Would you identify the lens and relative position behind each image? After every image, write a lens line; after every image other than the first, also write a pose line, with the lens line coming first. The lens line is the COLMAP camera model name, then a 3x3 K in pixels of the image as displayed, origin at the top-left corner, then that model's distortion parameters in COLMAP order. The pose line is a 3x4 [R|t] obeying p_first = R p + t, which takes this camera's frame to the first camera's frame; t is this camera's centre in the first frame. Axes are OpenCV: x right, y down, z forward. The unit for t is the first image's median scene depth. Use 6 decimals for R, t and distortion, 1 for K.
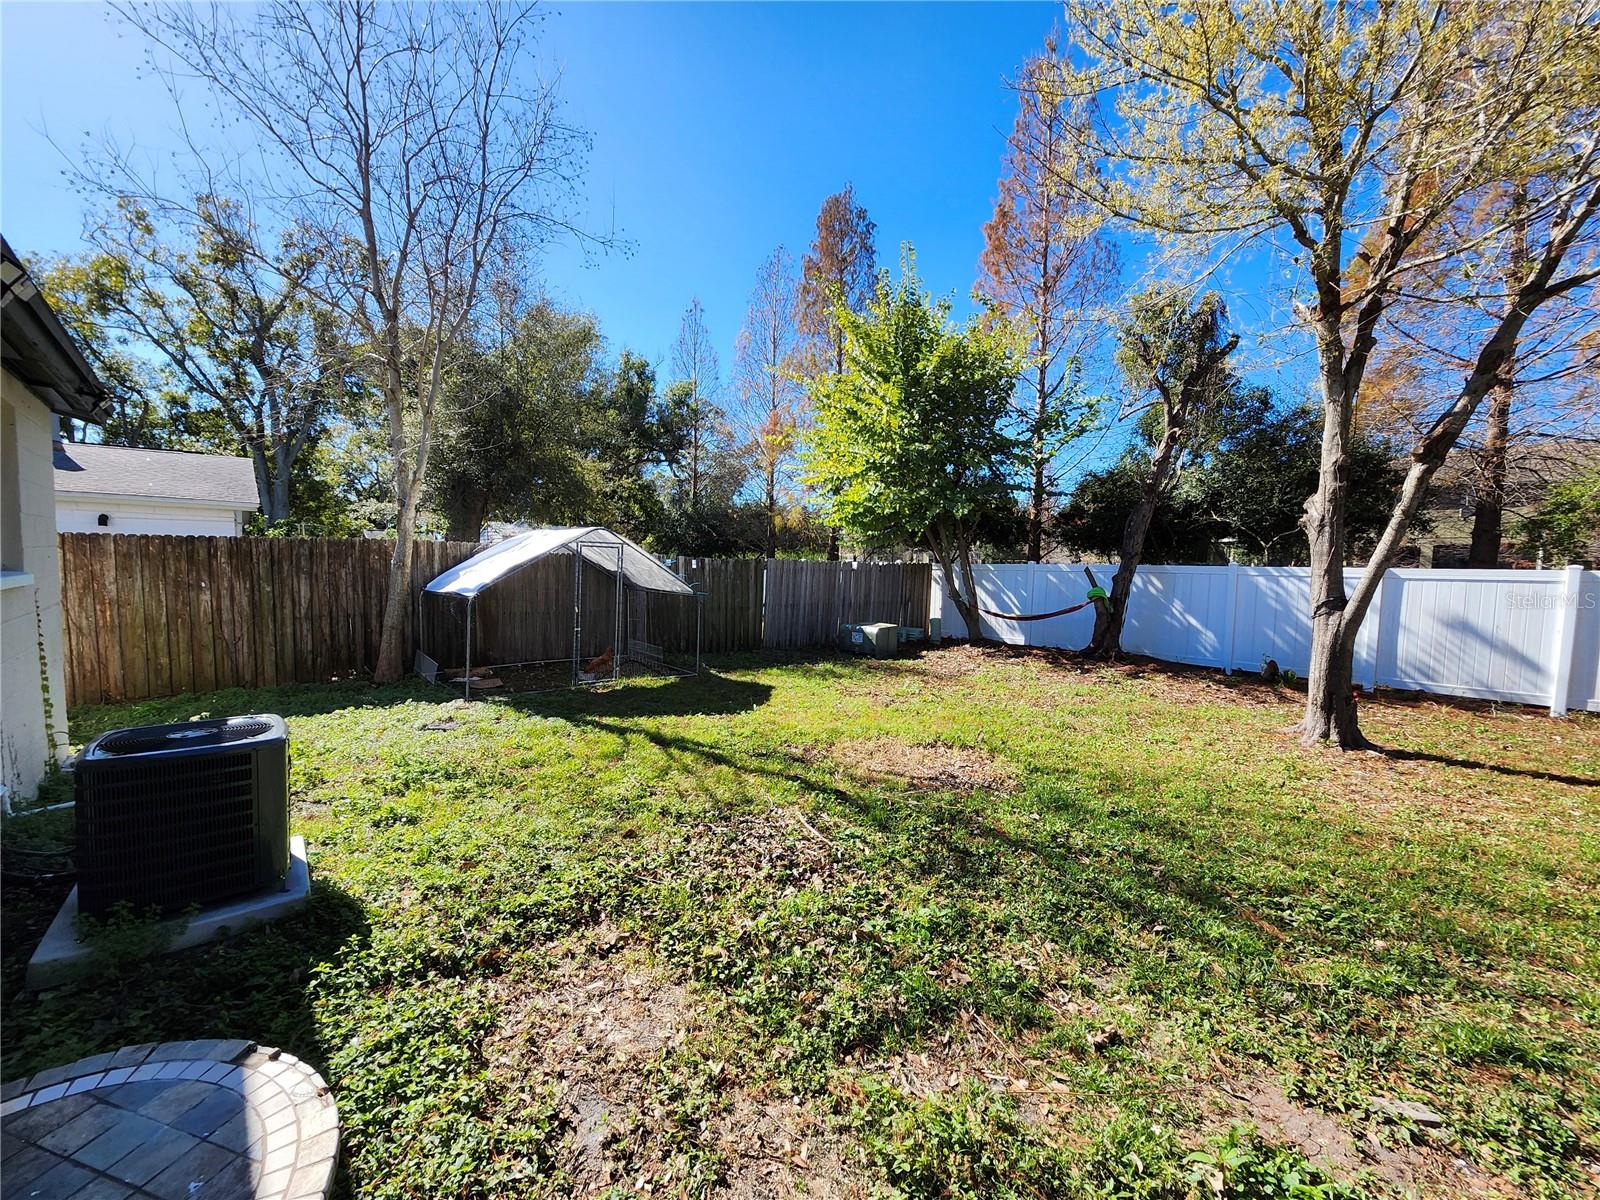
lens RADIAL K [[627.0, 0, 793.7], [0, 627.0, 603.3], [0, 0, 1]] dist [-0.000387, -0.000255]
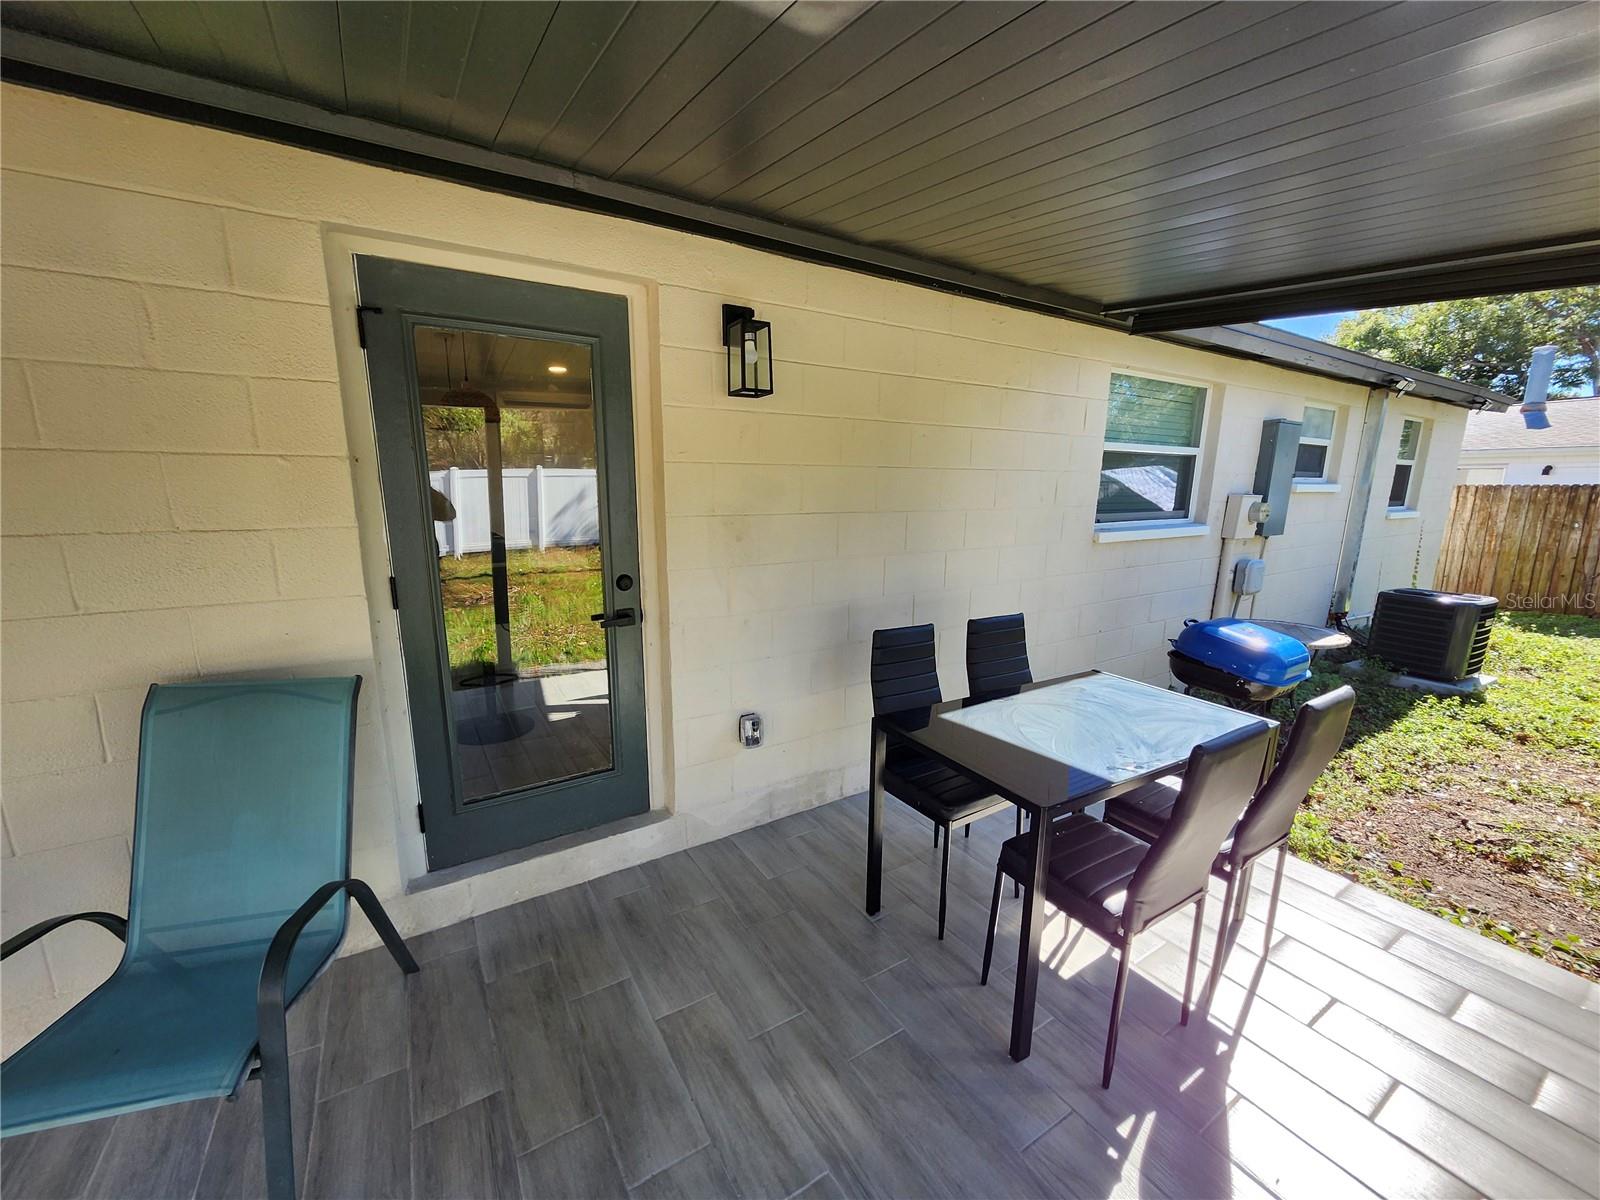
lens RADIAL K [[627.0, 0, 793.7], [0, 627.0, 603.3], [0, 0, 1]] dist [-0.000387, -0.000255]
pose [[-0.185923, 0.162418, -0.969048, 0.530196], [-0.077506, 0.980746, 0.179249, 0.017650], [0.979503, 0.108433, -0.169755, -0.250438]]
